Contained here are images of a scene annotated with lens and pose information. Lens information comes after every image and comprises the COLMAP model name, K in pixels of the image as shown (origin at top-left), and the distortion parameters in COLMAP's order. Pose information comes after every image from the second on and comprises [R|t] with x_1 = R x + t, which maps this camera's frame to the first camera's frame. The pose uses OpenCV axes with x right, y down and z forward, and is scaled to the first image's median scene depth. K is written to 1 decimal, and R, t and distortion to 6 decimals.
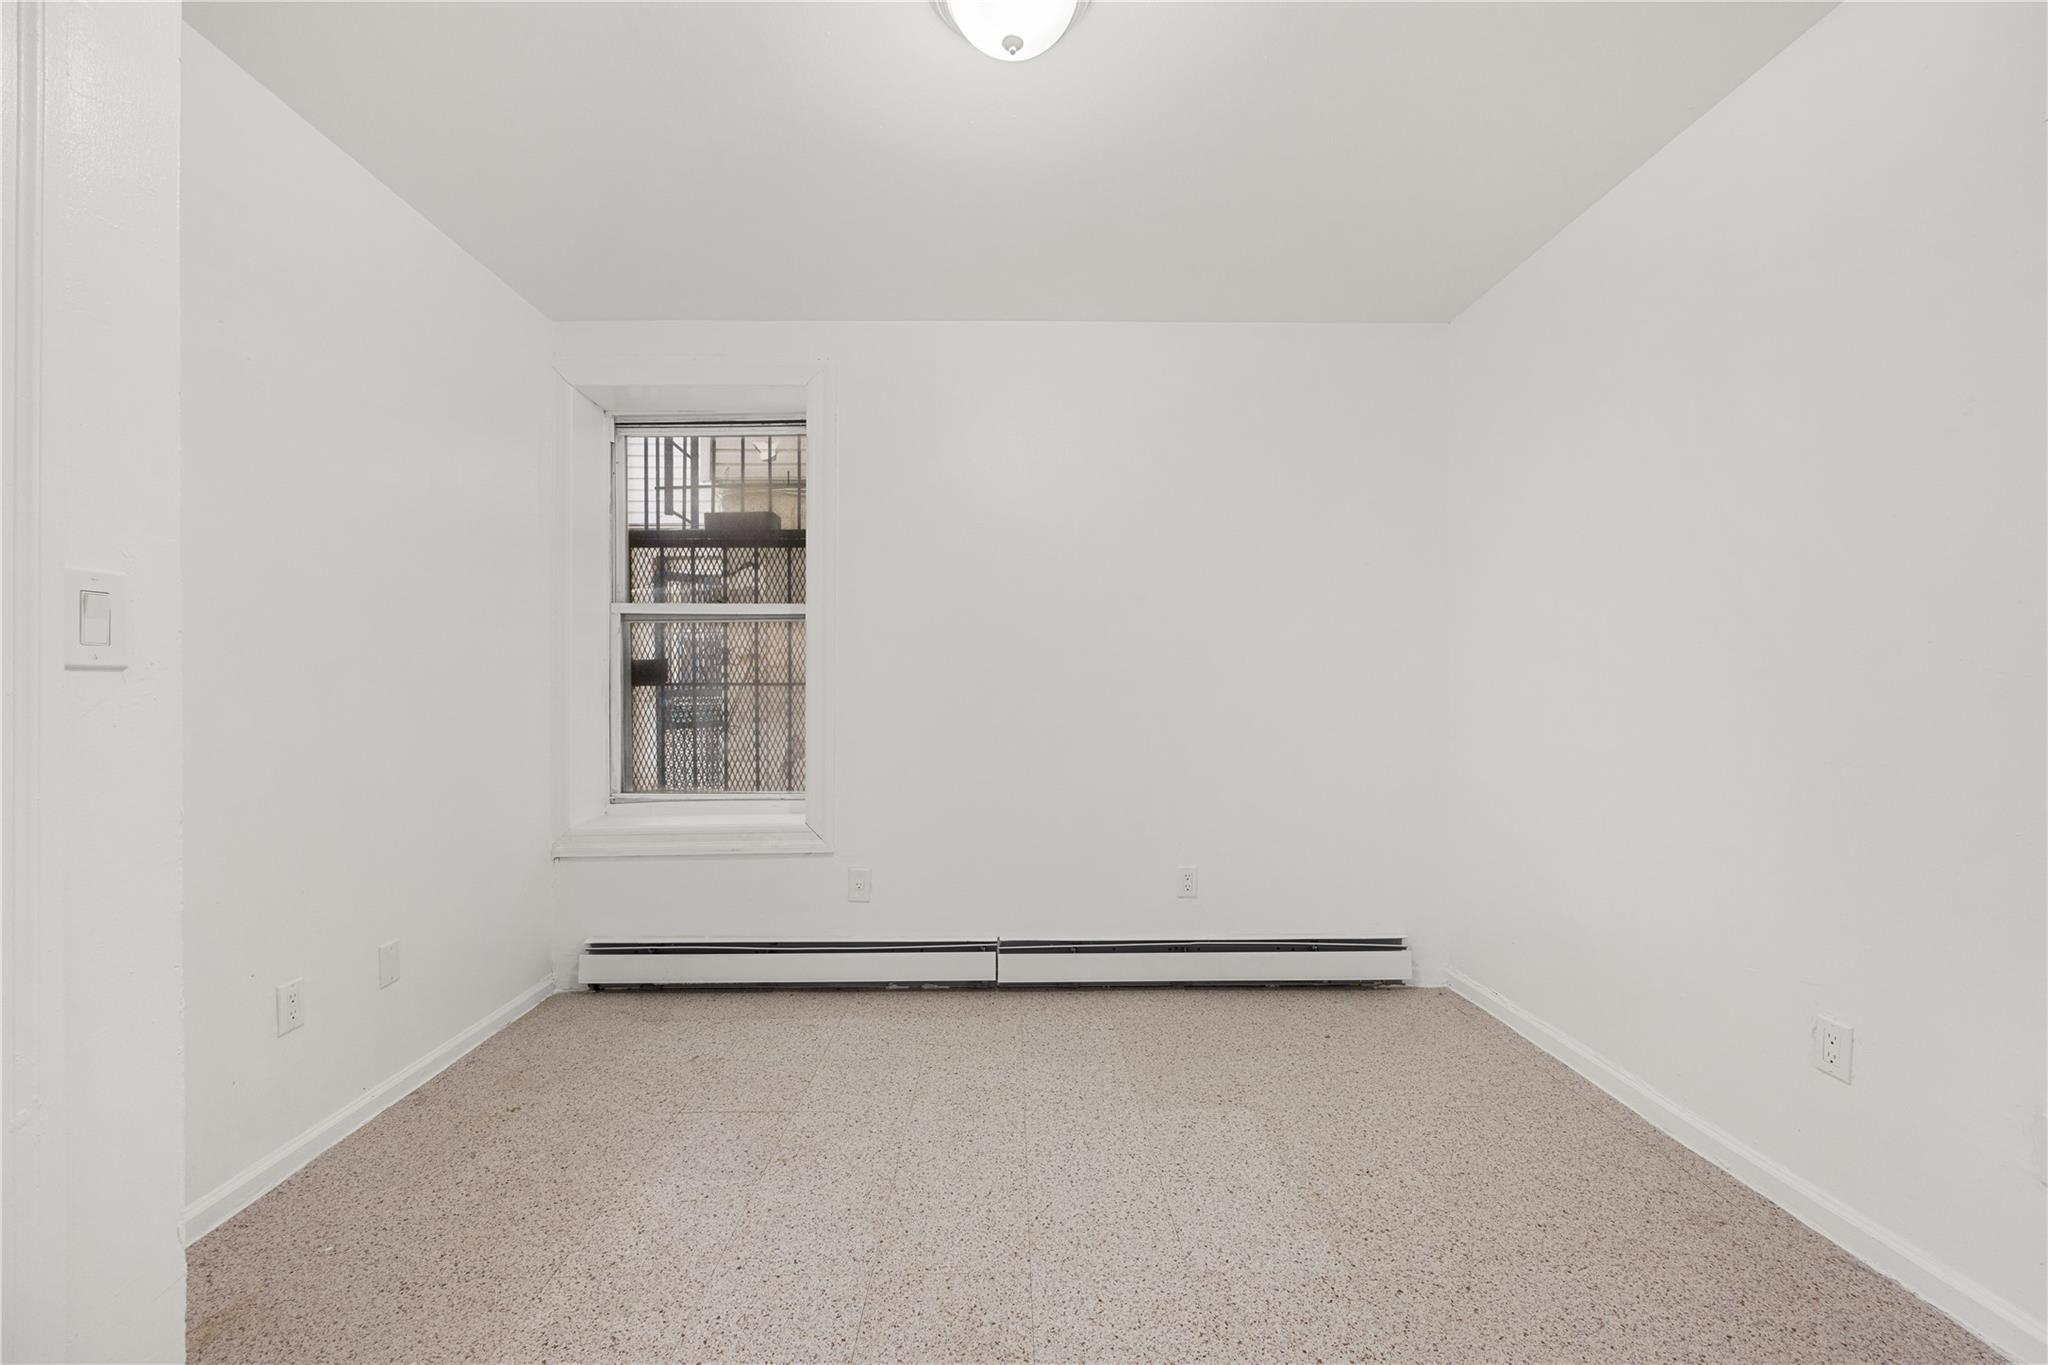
lens RADIAL K [[836.6, 0, 1009.5], [0, 836.6, 703.5], [0, 0, 1]] dist [-0.005654, -0.000317]
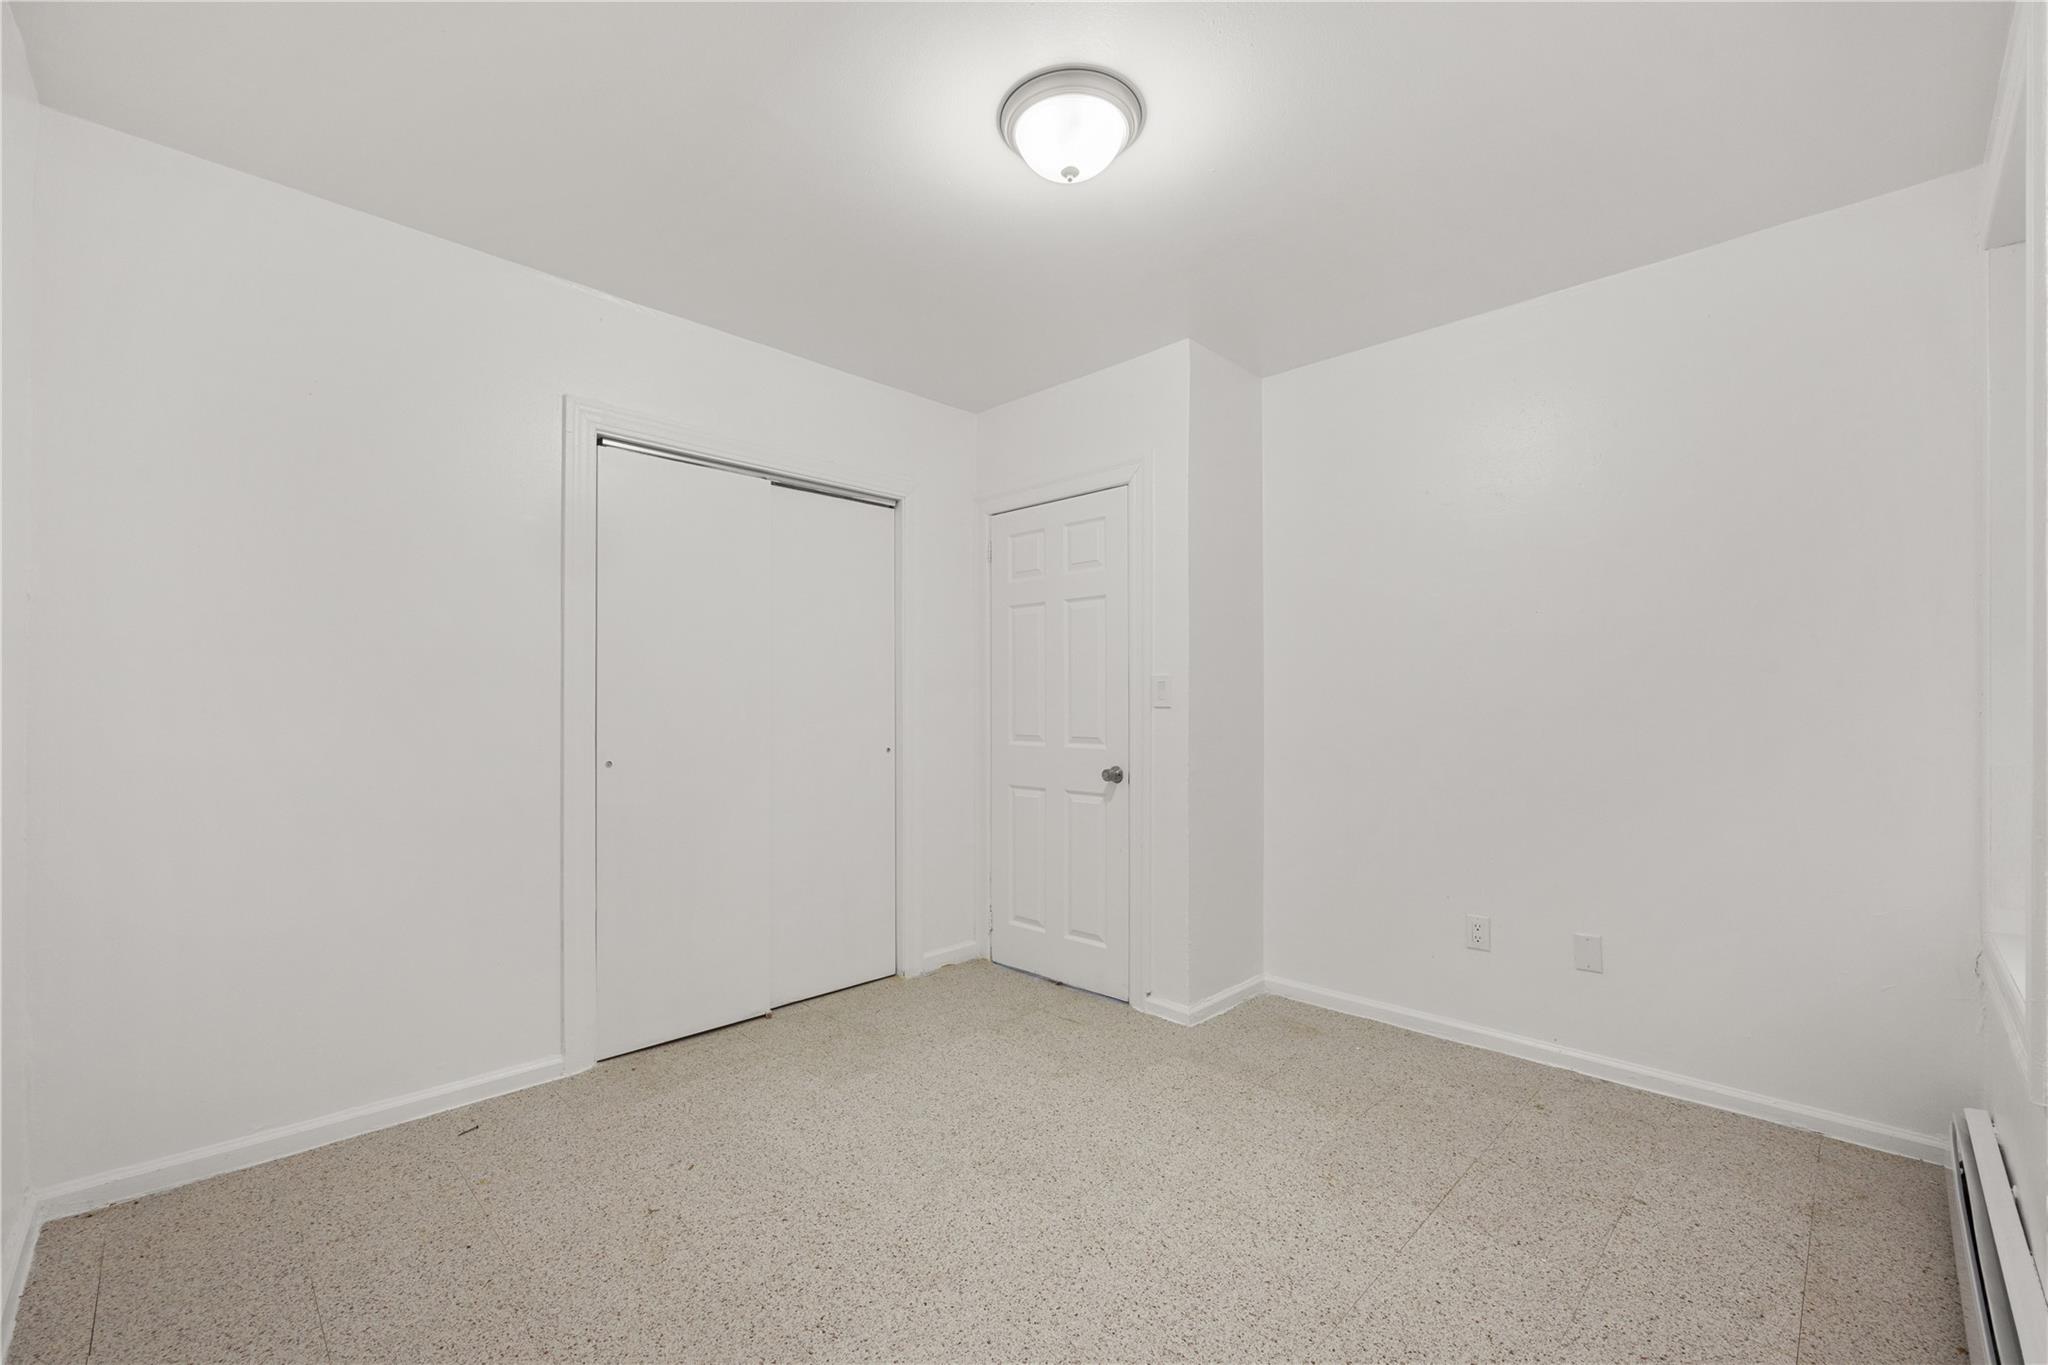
lens RADIAL K [[831.2, 0, 1019.6], [0, 831.2, 683.6], [0, 0, 1]] dist [-0.000940, 0.000028]
pose [[-0.715050, -0.016085, -0.698888, 0.737575], [-0.007664, 0.999856, -0.015171, -0.042872], [0.699031, -0.005492, -0.715070, 1.495979]]
